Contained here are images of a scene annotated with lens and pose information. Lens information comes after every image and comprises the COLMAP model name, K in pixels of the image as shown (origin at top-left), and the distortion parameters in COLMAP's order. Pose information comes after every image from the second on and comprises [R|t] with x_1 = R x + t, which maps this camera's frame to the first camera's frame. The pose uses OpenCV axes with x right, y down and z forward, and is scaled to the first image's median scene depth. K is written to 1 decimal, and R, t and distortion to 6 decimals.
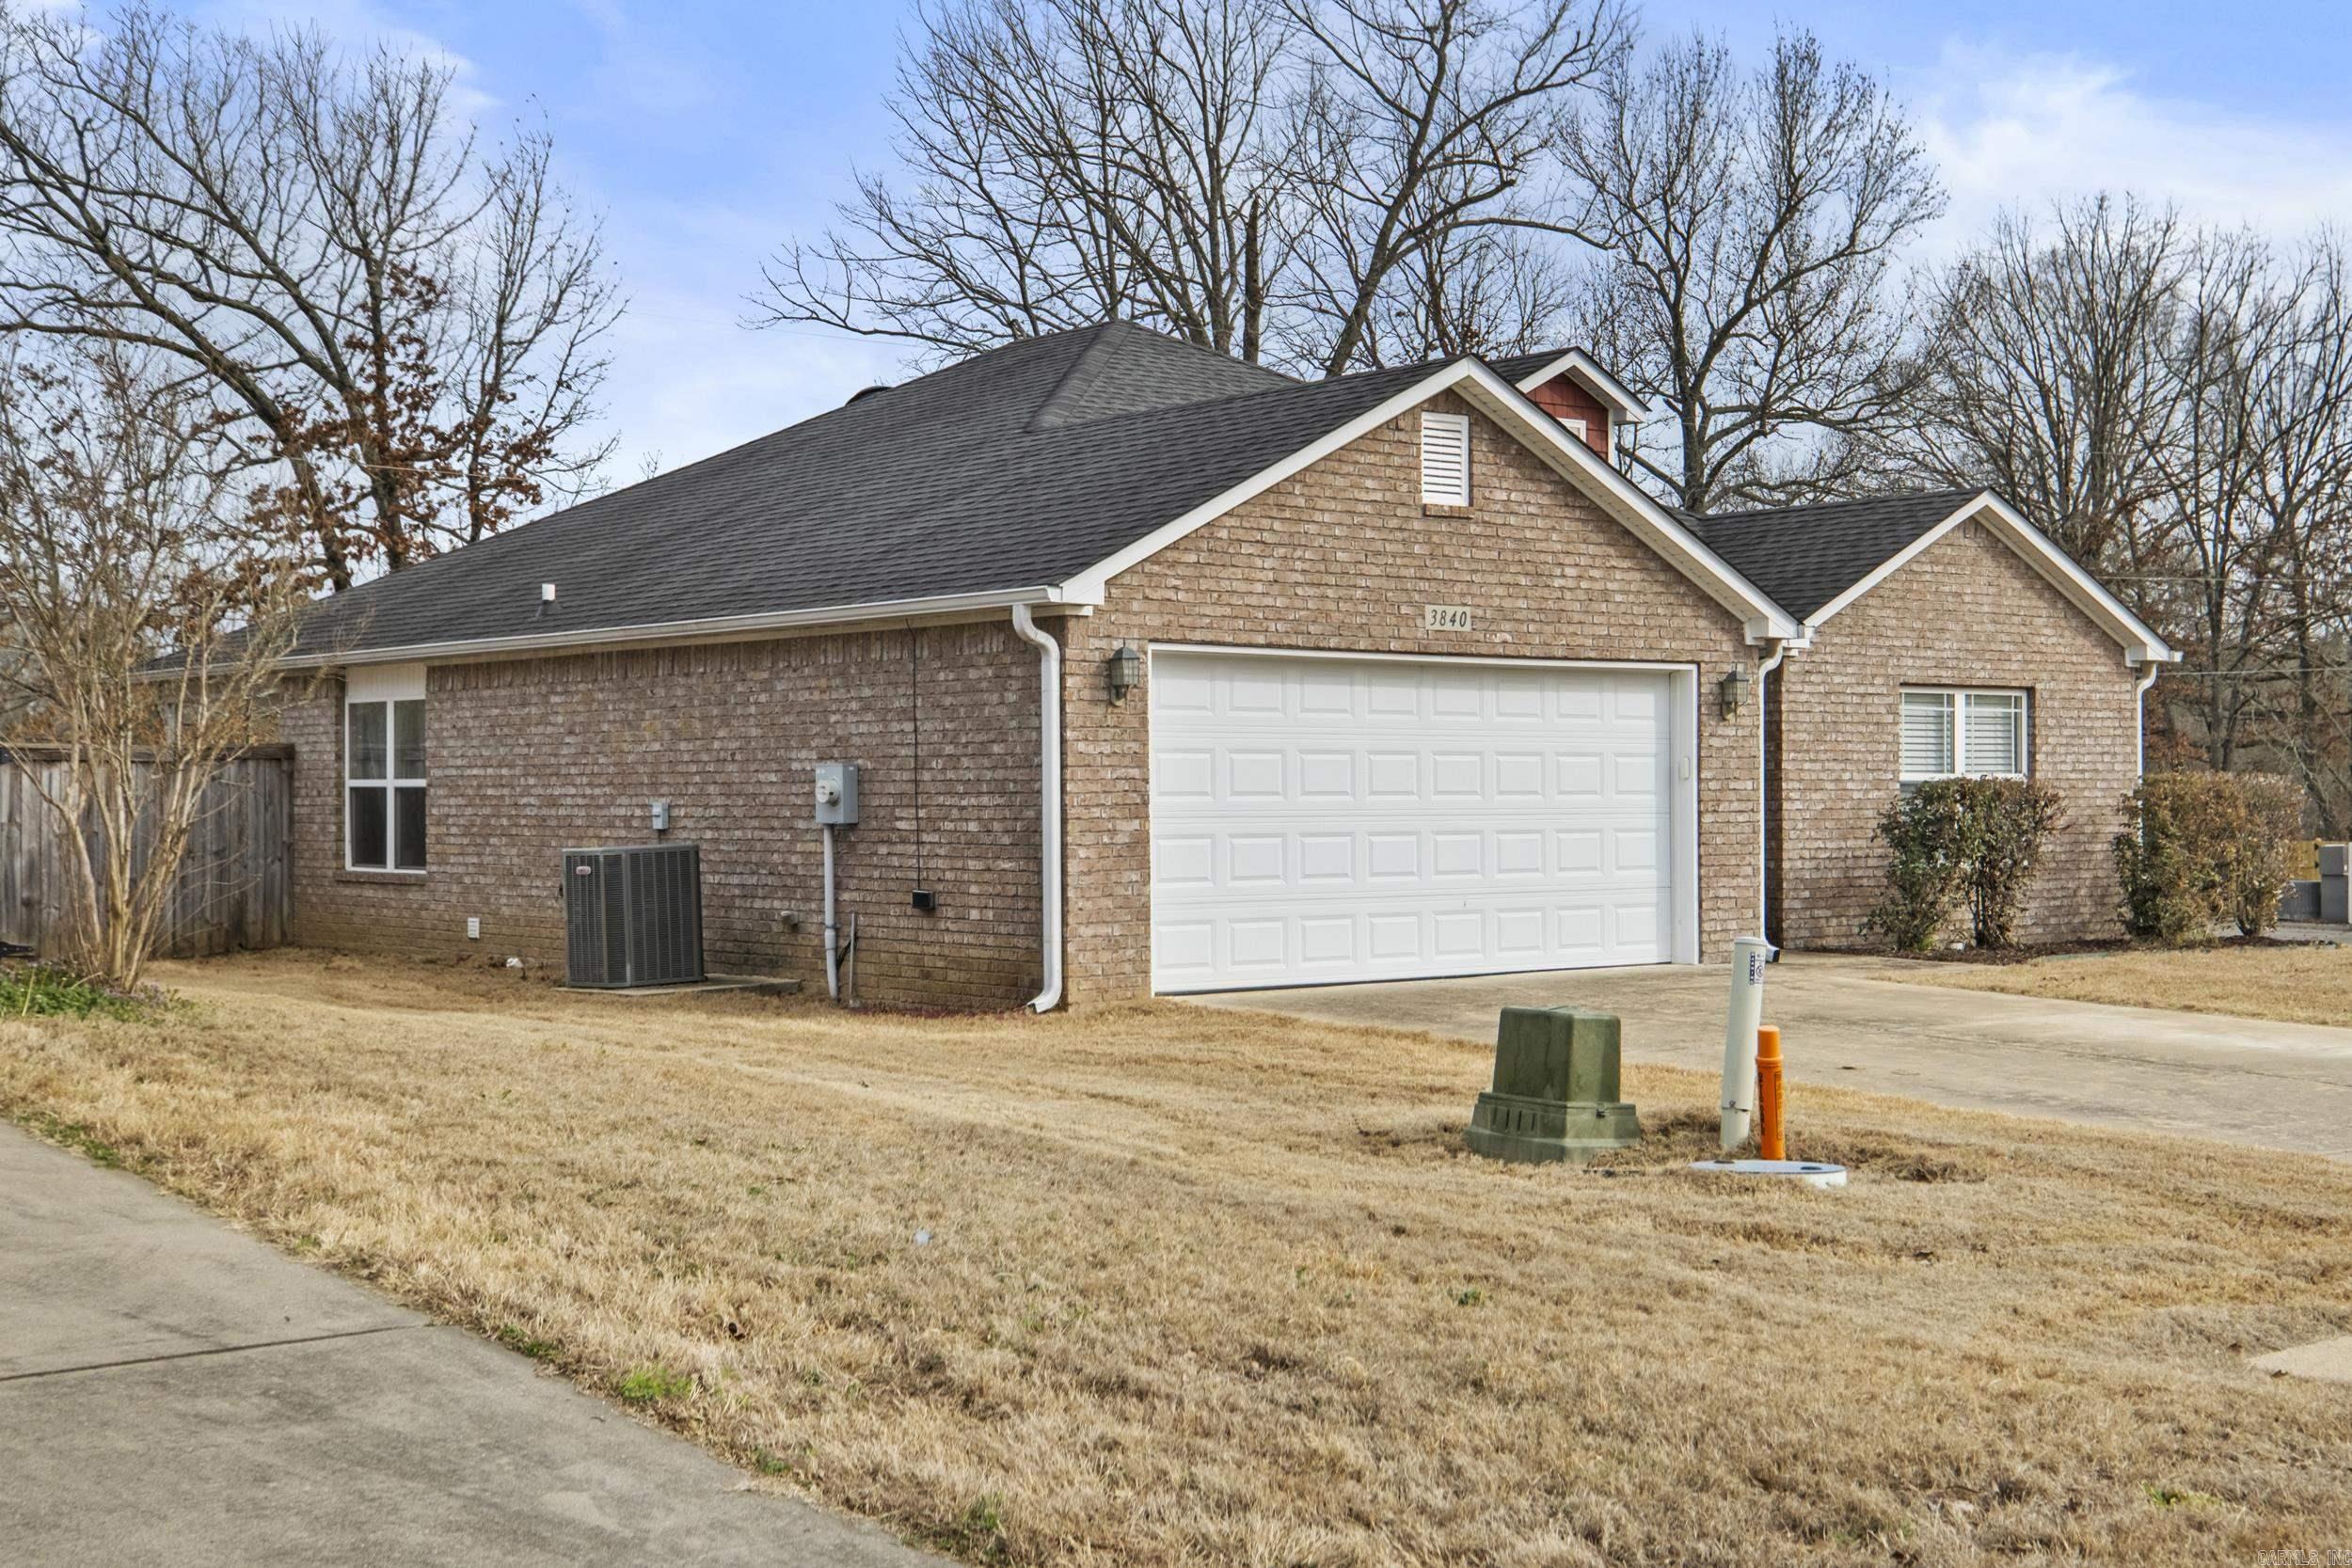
lens RADIAL K [[2770.2, 0, 1176.0], [0, 2770.2, 784.0], [0, 0, 1]] dist [0.024320, 0.023689]
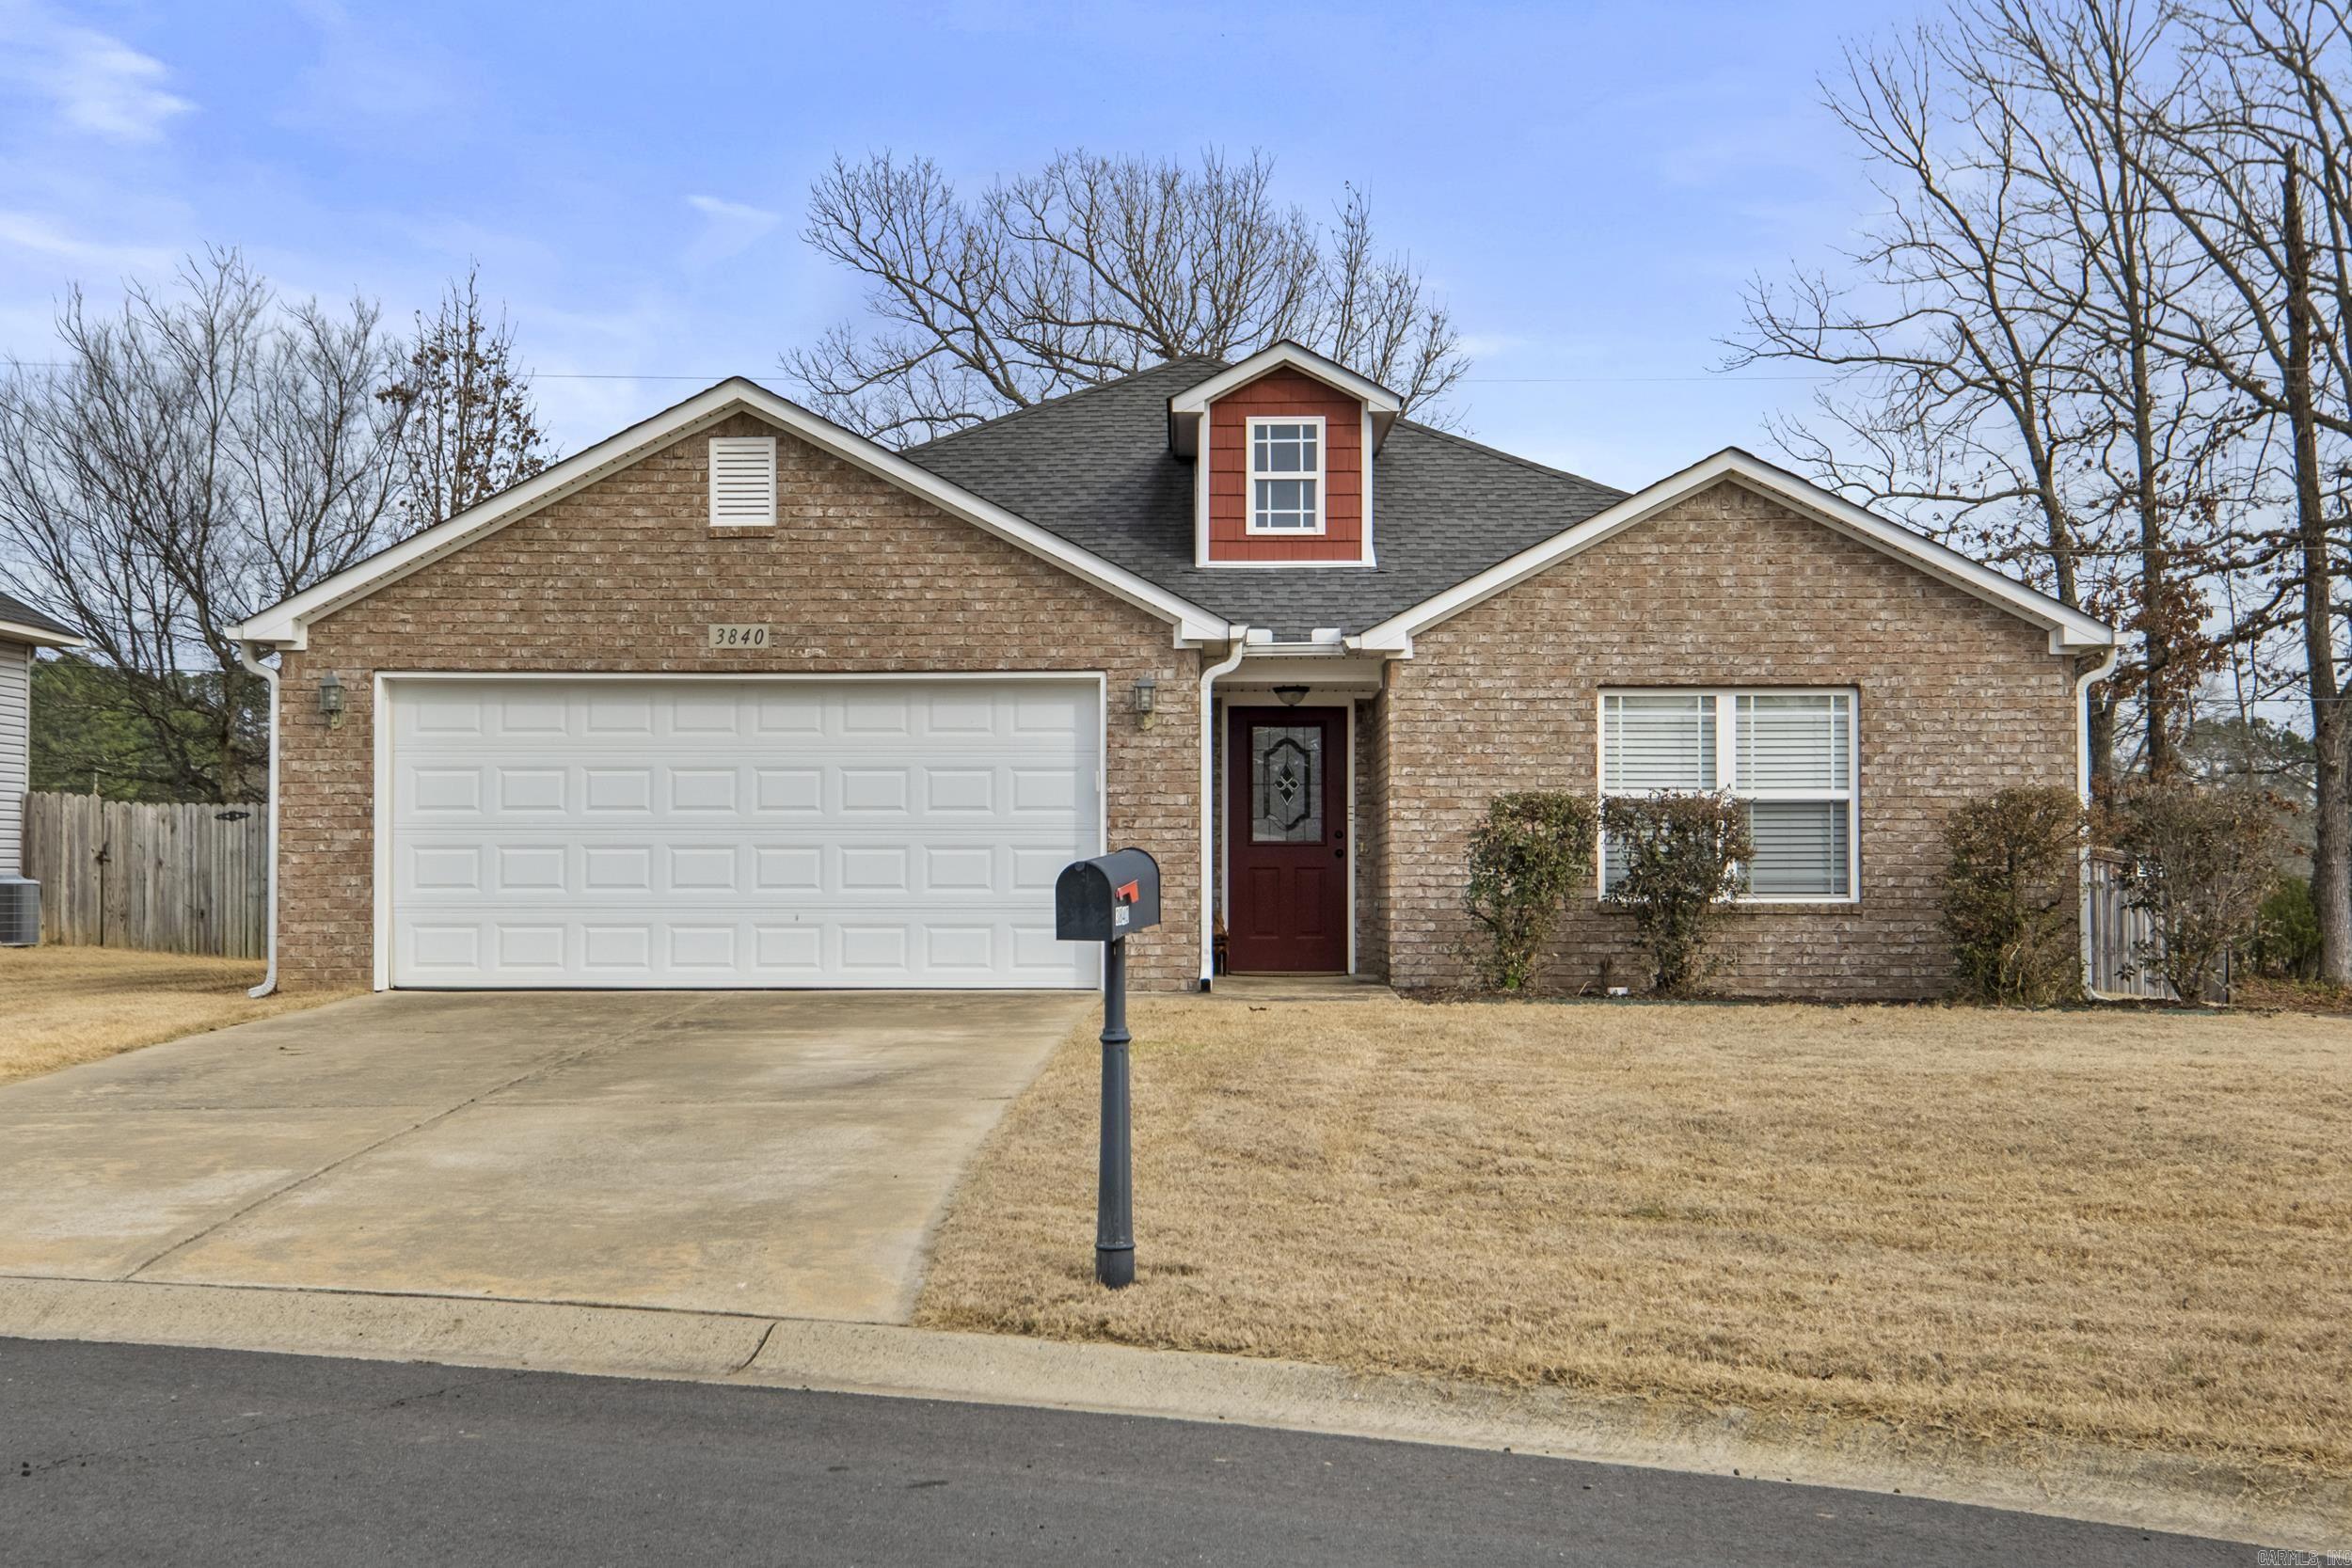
lens RADIAL K [[2770.2, 0, 1176.0], [0, 2770.2, 784.0], [0, 0, 1]] dist [0.024320, 0.023689]
pose [[0.771584, -0.019522, -0.635828, 0.872372], [-0.001501, 0.999470, -0.032508, 0.027686], [0.636125, 0.026037, 0.771146, 0.315499]]
